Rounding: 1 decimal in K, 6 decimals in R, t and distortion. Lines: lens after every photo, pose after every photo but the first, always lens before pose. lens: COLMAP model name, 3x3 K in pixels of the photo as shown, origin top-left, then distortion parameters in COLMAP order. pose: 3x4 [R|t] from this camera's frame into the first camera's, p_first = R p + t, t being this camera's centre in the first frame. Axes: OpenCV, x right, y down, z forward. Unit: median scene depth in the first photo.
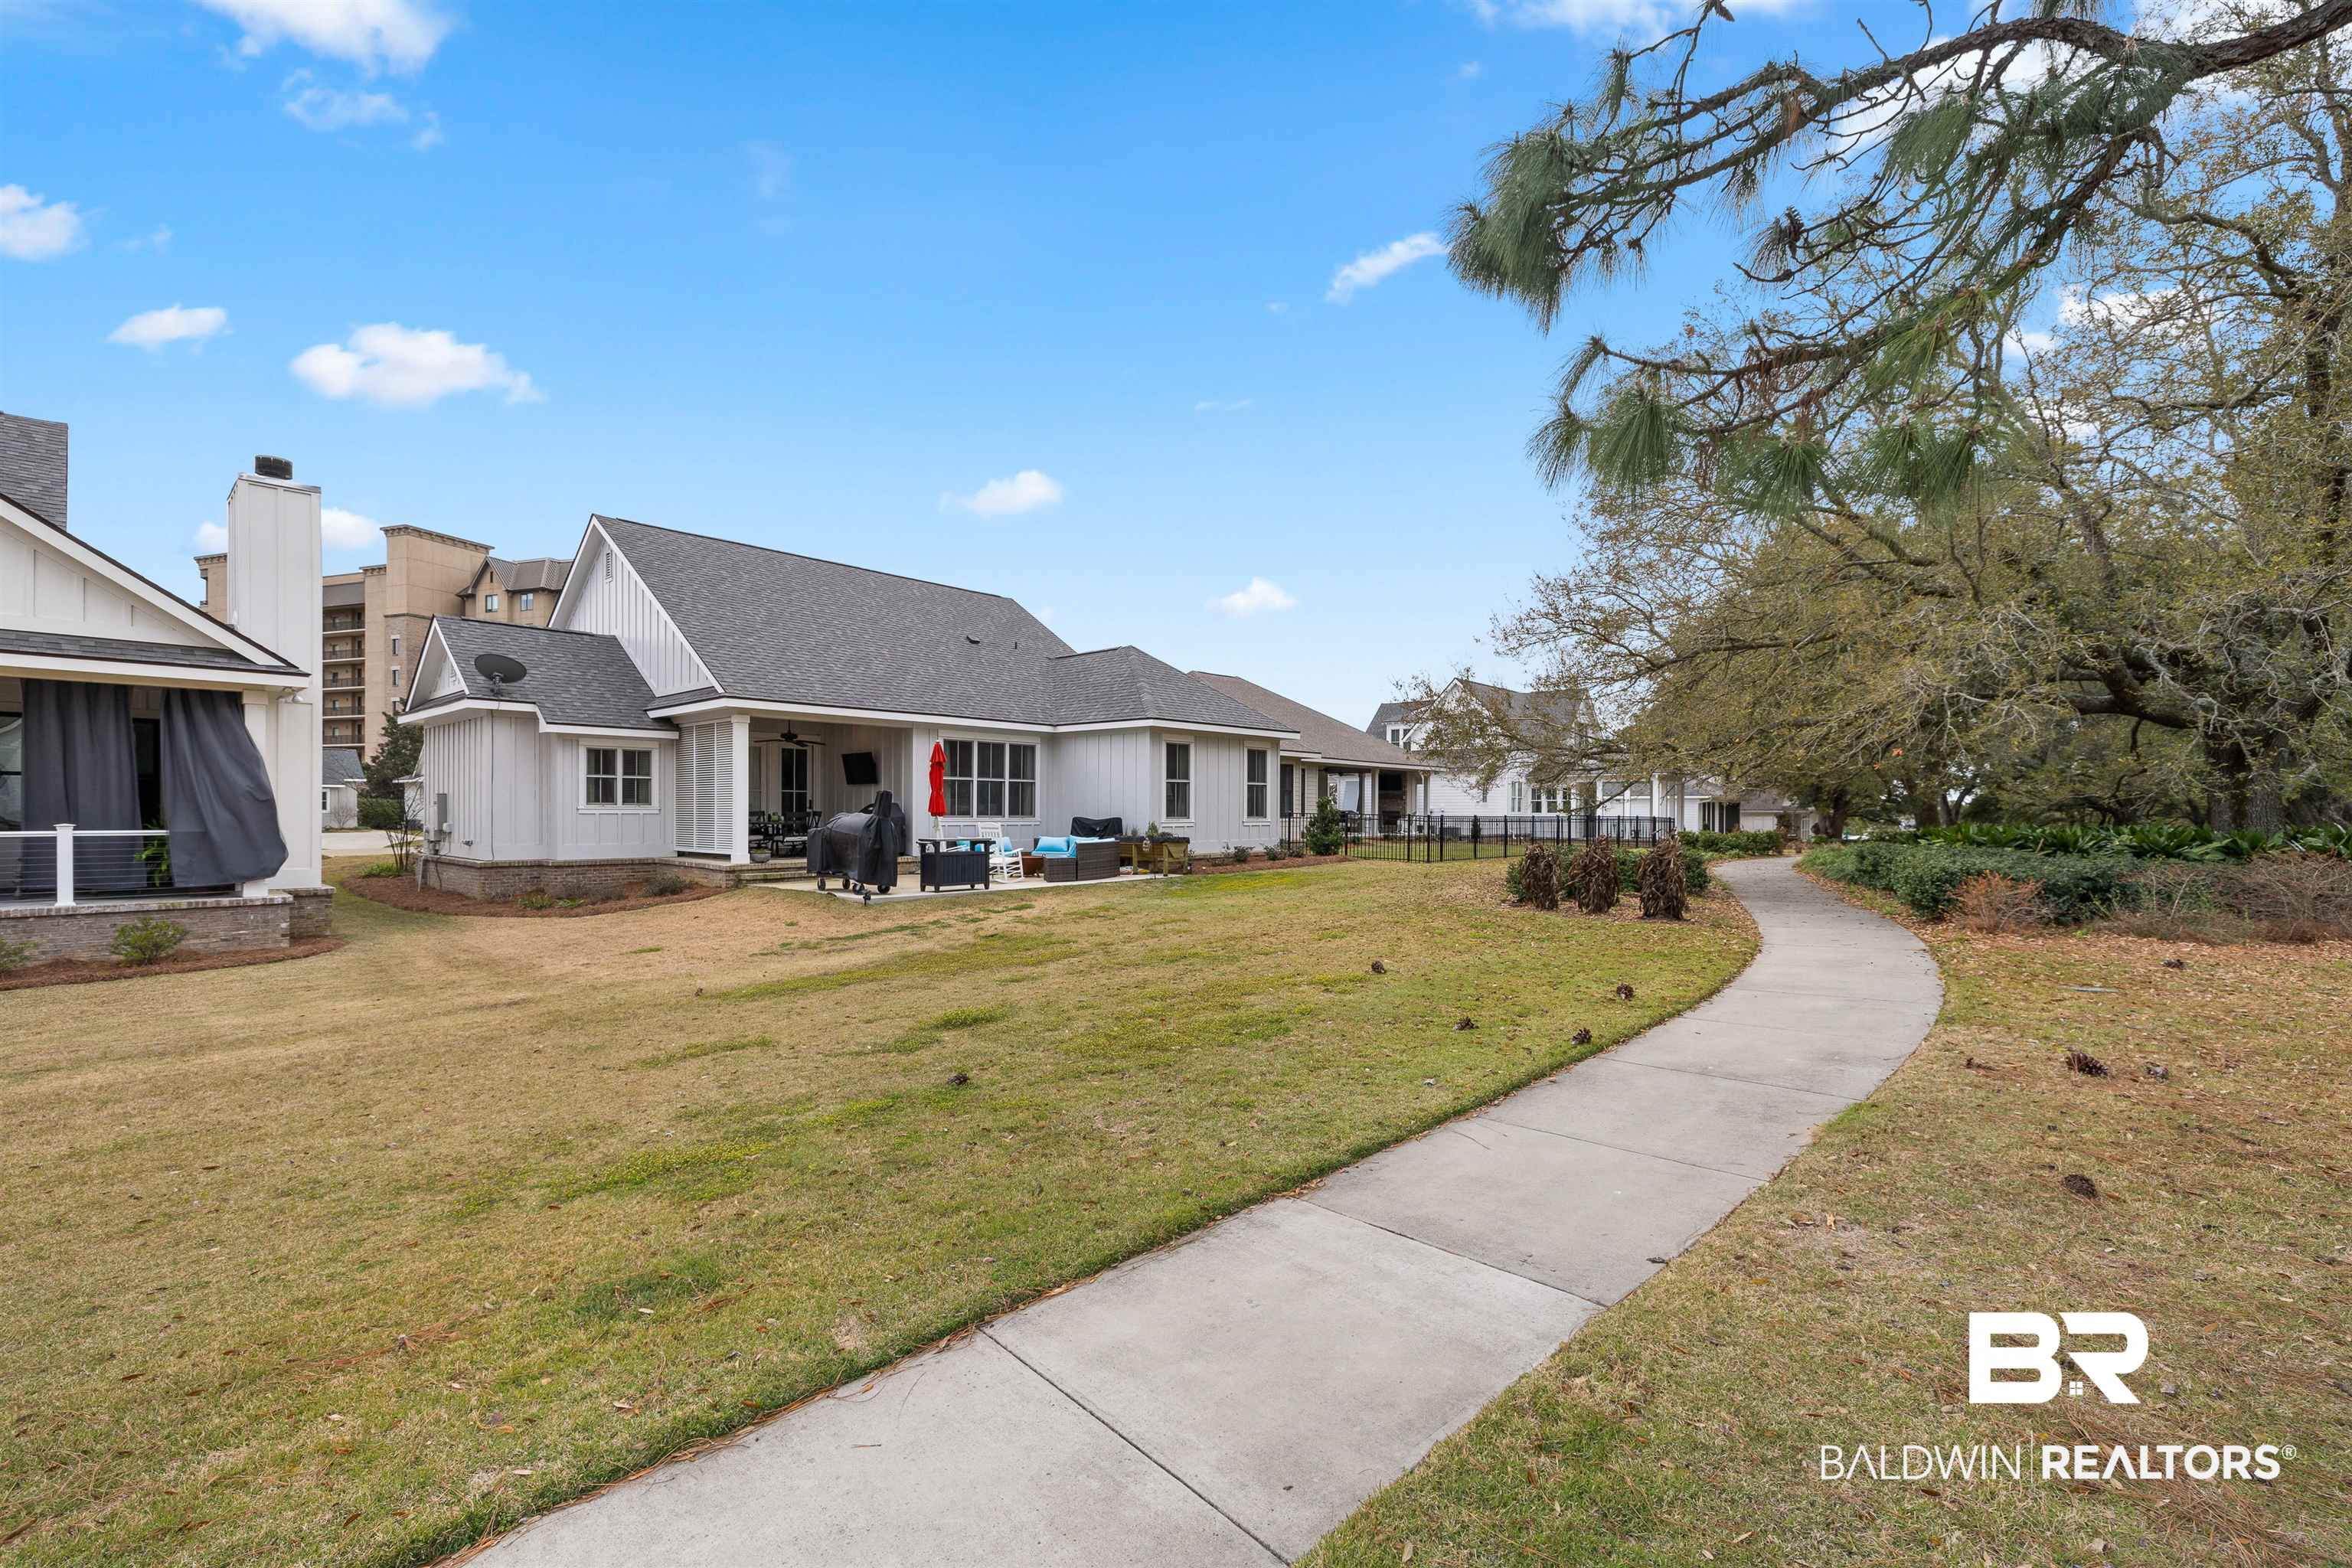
lens RADIAL K [[992.3, 0, 1190.6], [0, 992.3, 809.3], [0, 0, 1]] dist [0.001119, -0.001572]
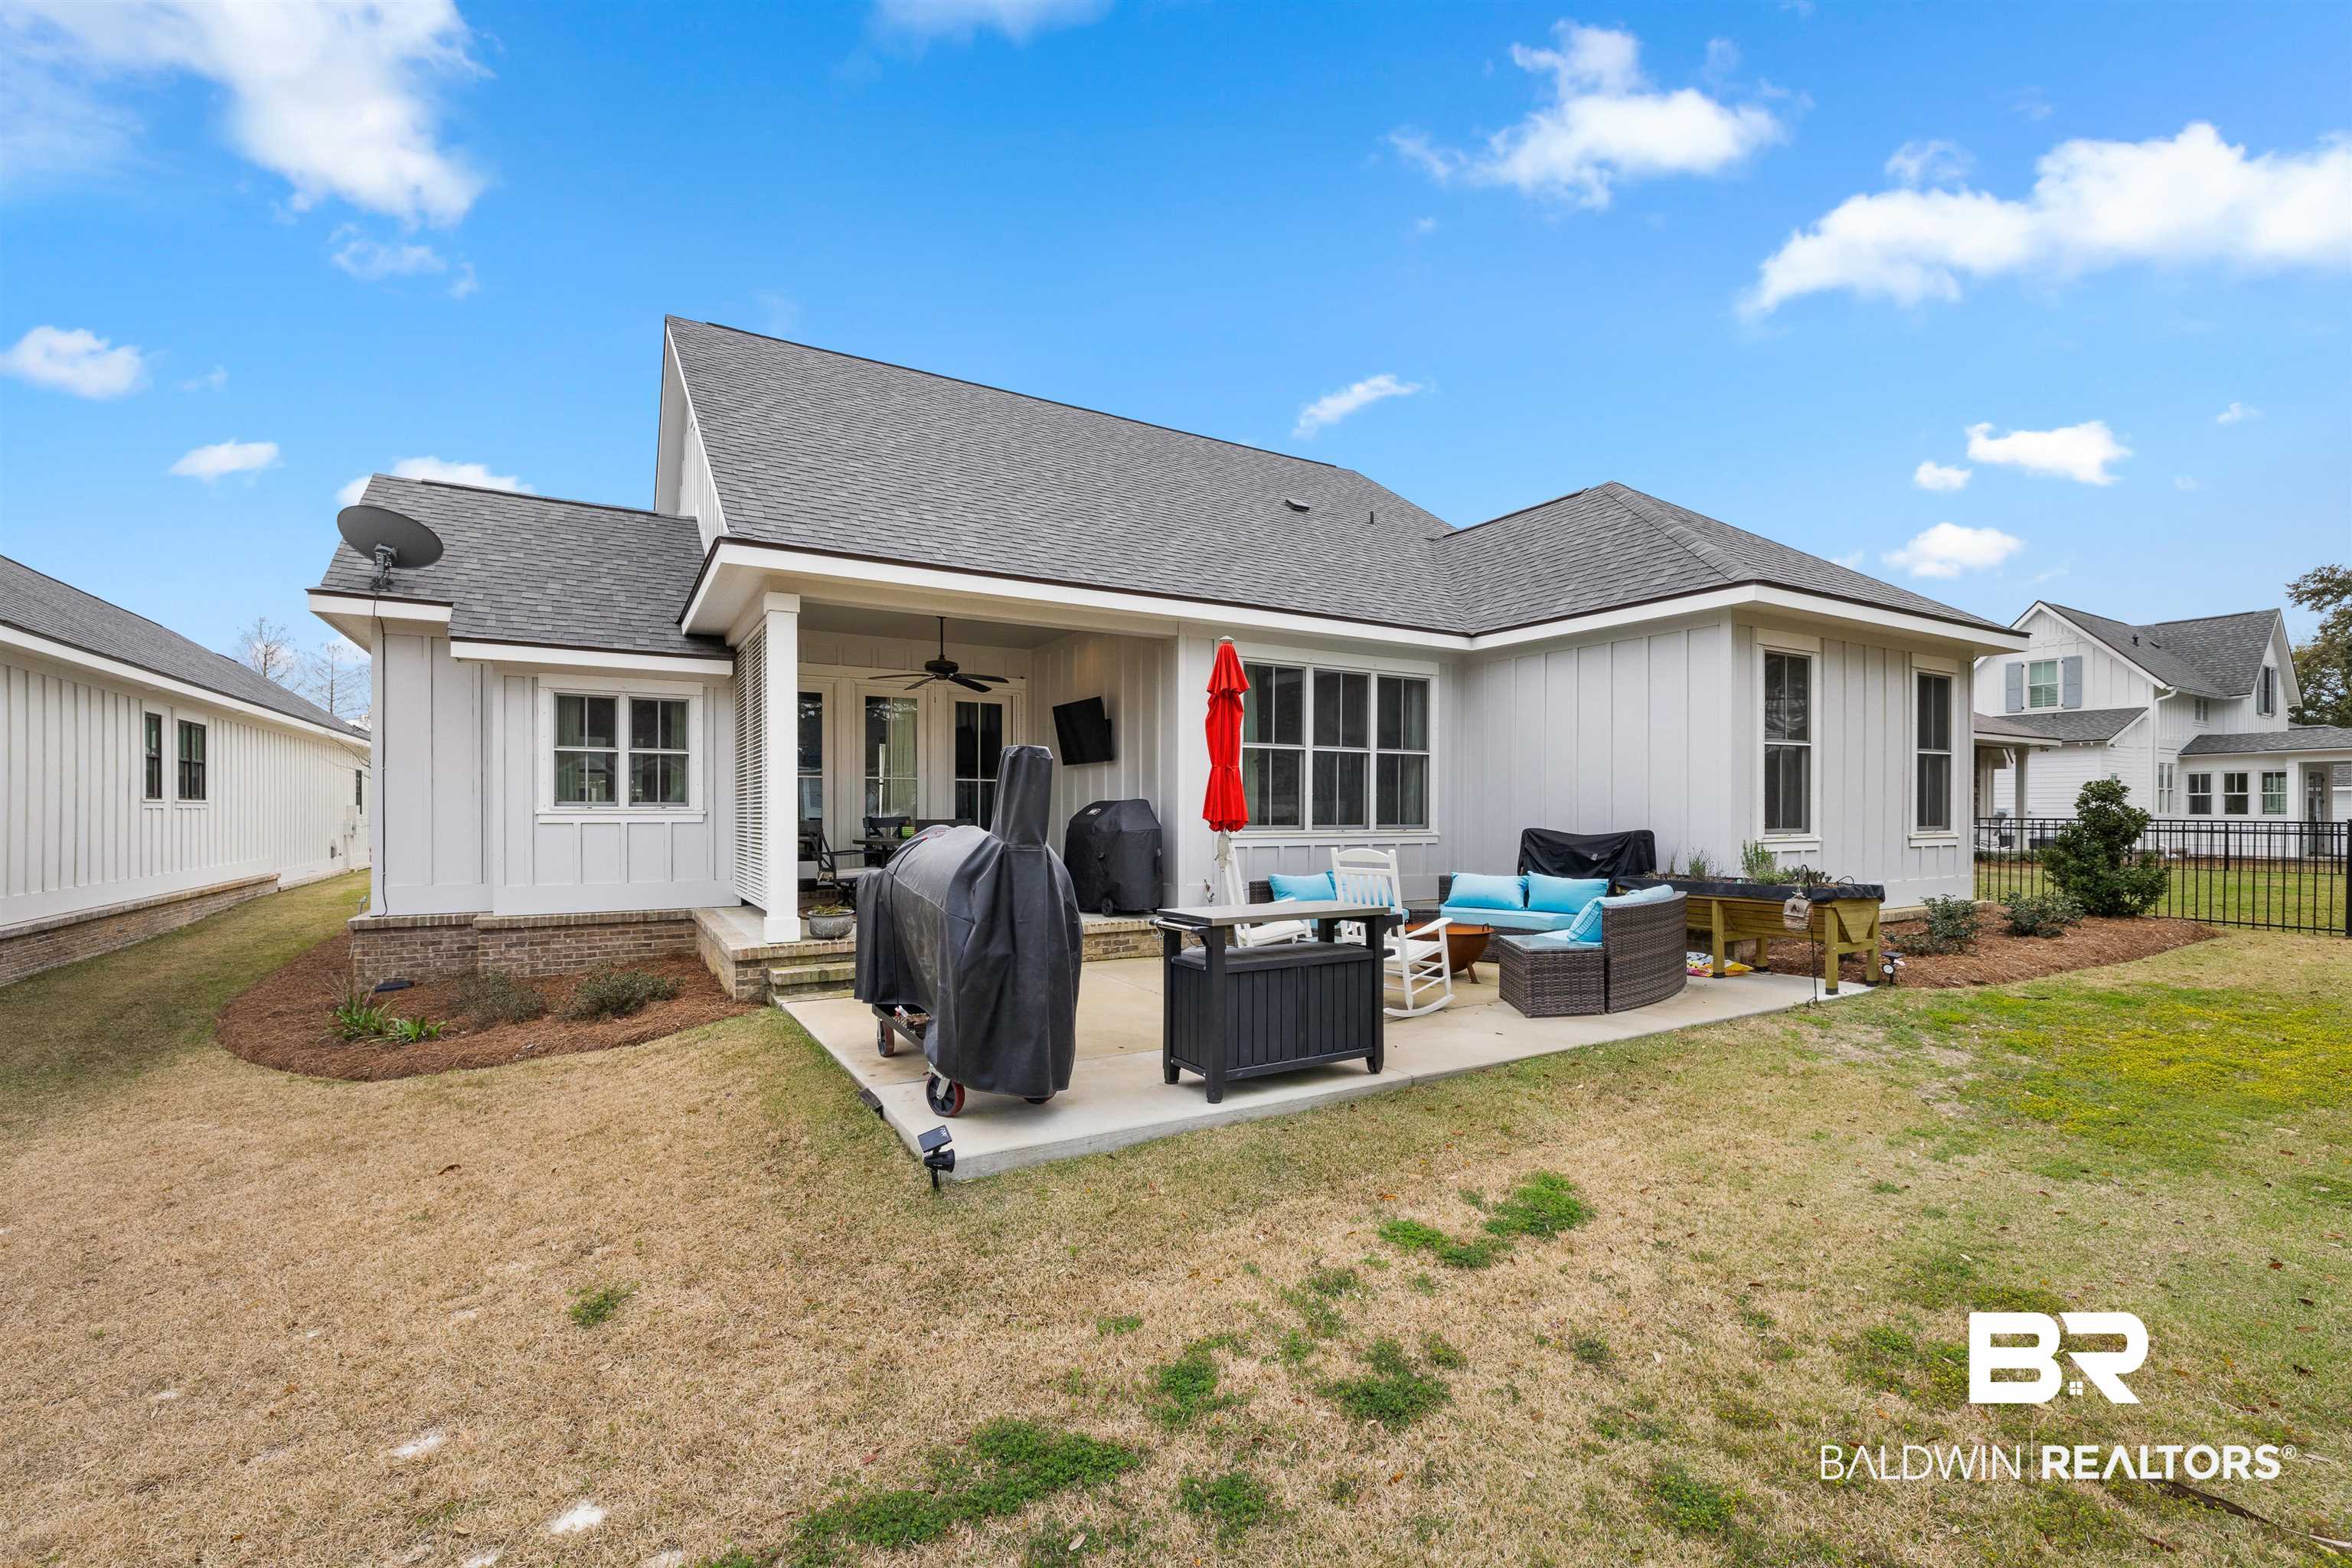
lens RADIAL K [[992.3, 0, 1174.9], [0, 992.3, 817.7], [0, 0, 1]] dist [0.001119, -0.001572]
pose [[0.949225, -0.000398, -0.314597, -0.129903], [0.003071, 0.999963, 0.008001, -0.001296], [0.314583, -0.008561, 0.949191, 0.534855]]
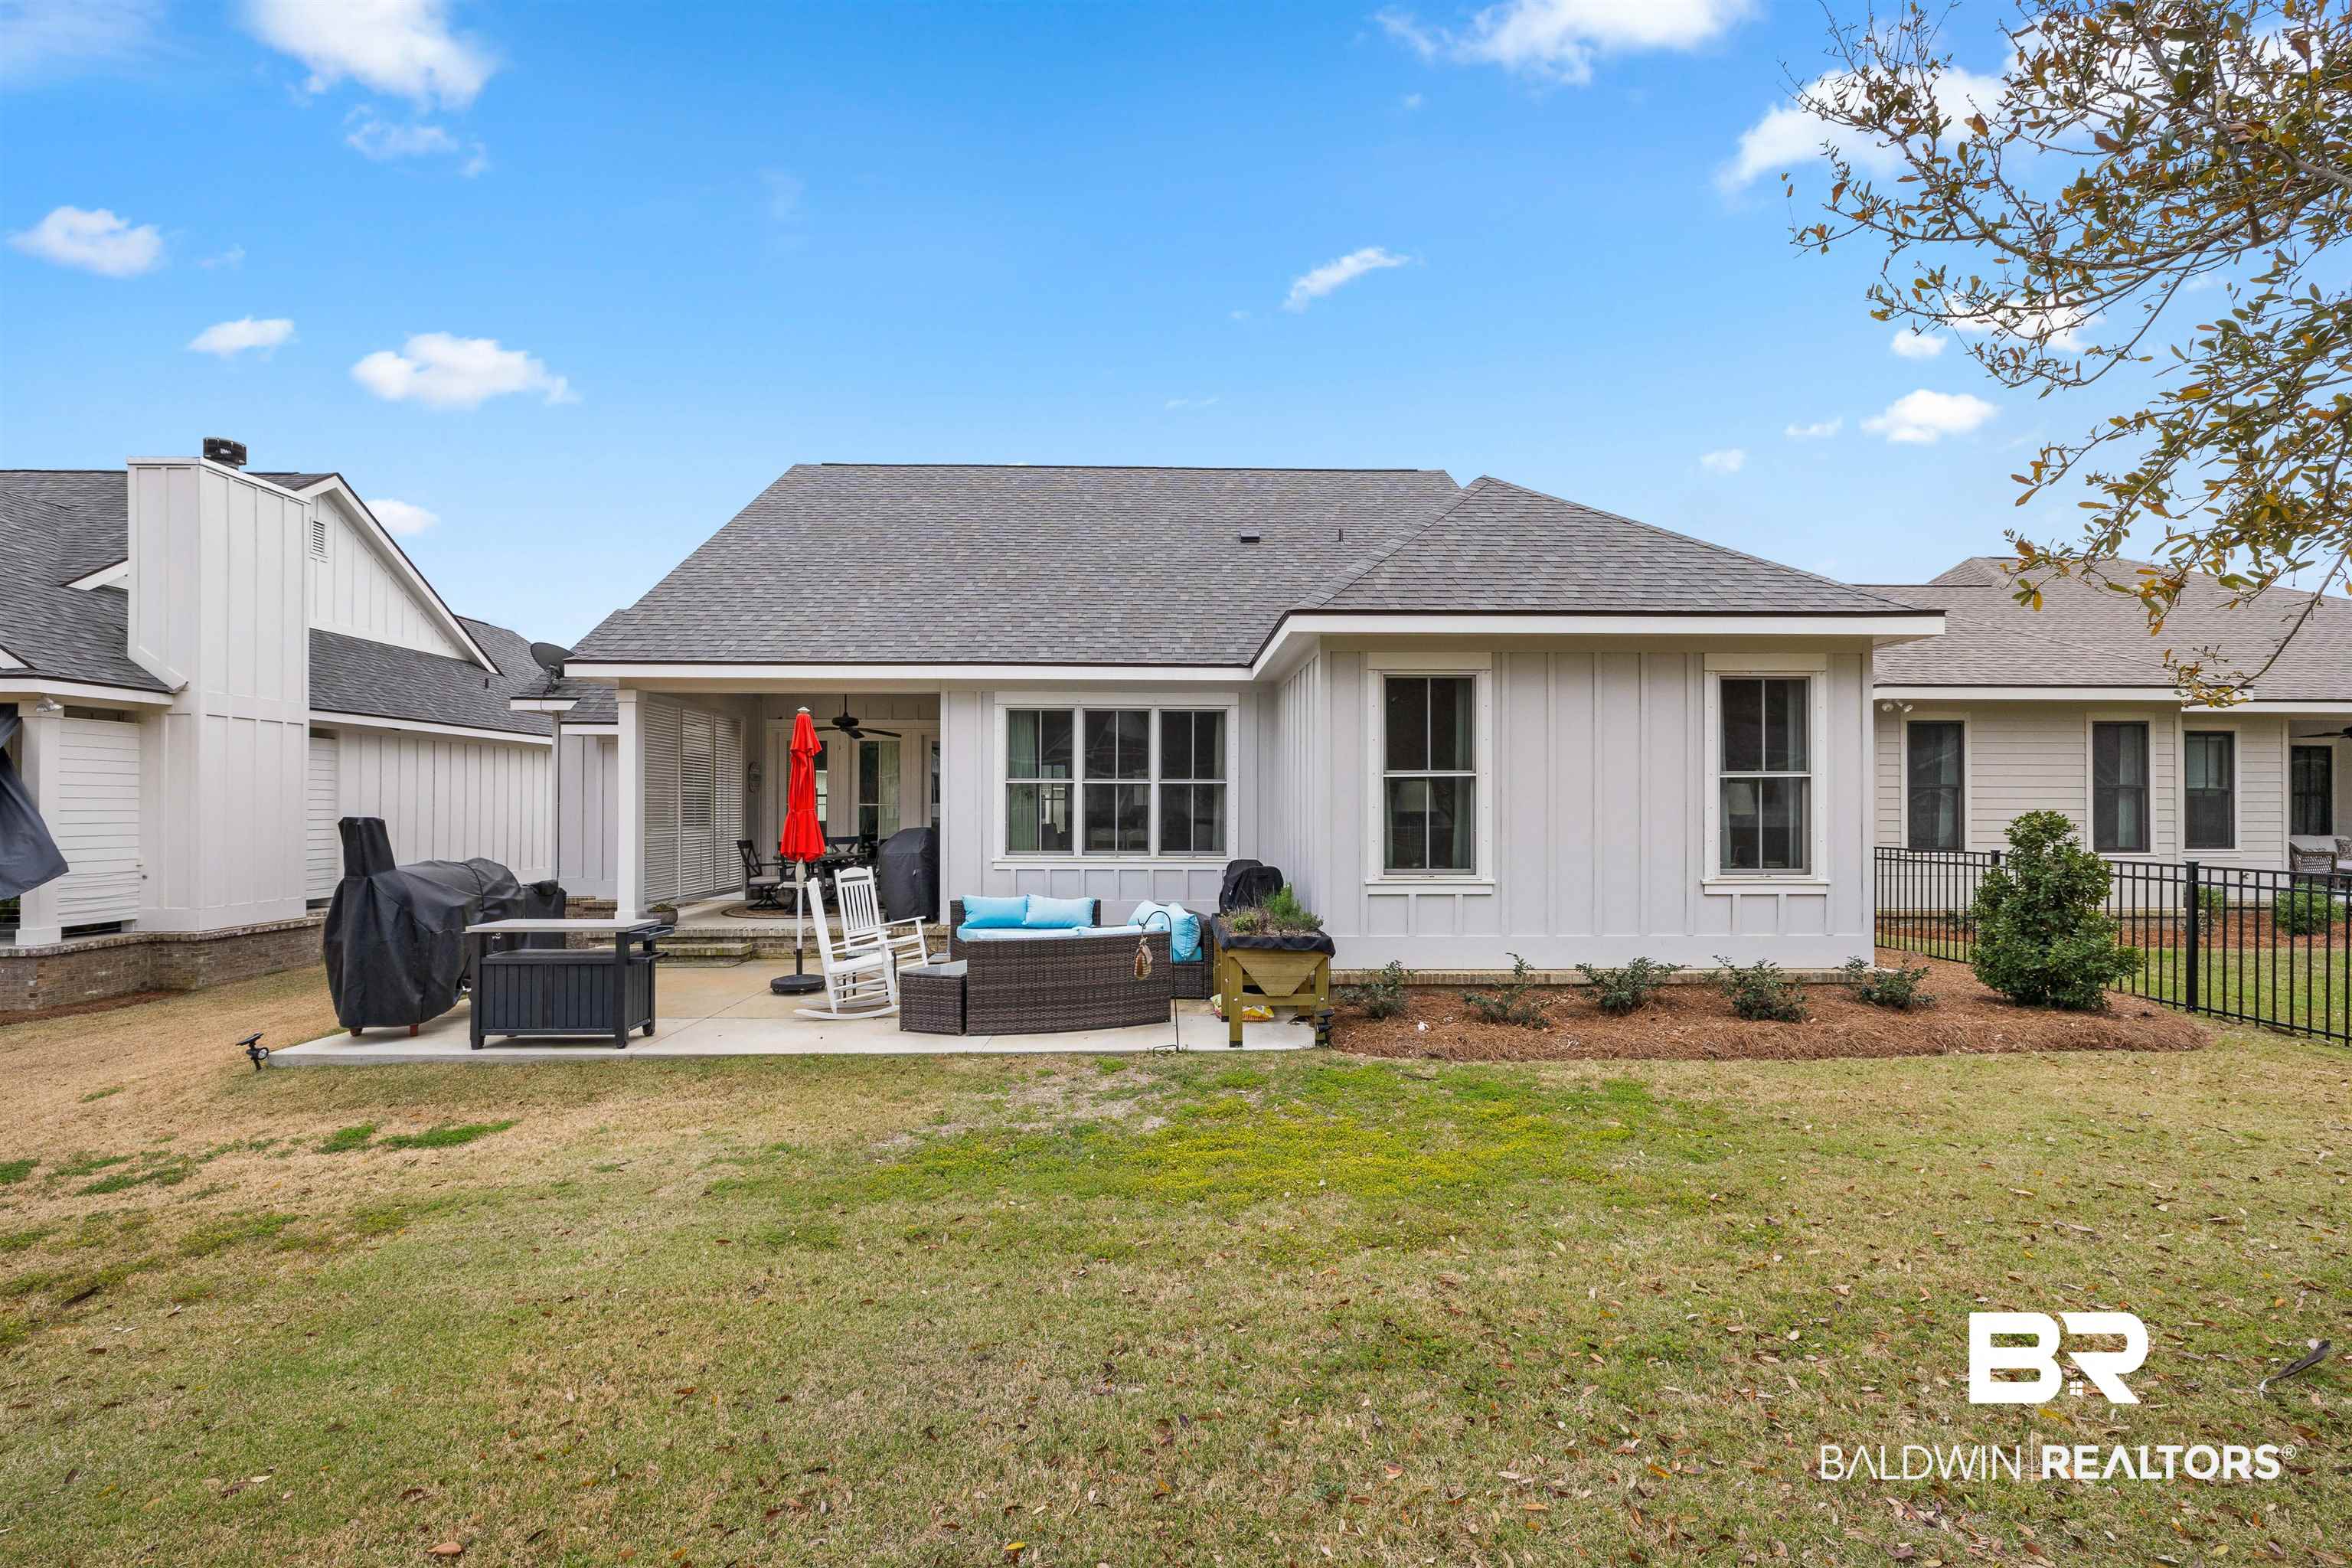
lens RADIAL K [[992.3, 0, 1180.2], [0, 992.3, 806.8], [0, 0, 1]] dist [0.001119, -0.001572]
pose [[0.674388, -0.002603, -0.738373, 0.207703], [0.001304, 0.999996, -0.002334, -0.016226], [0.738376, 0.000611, 0.674389, 0.693125]]
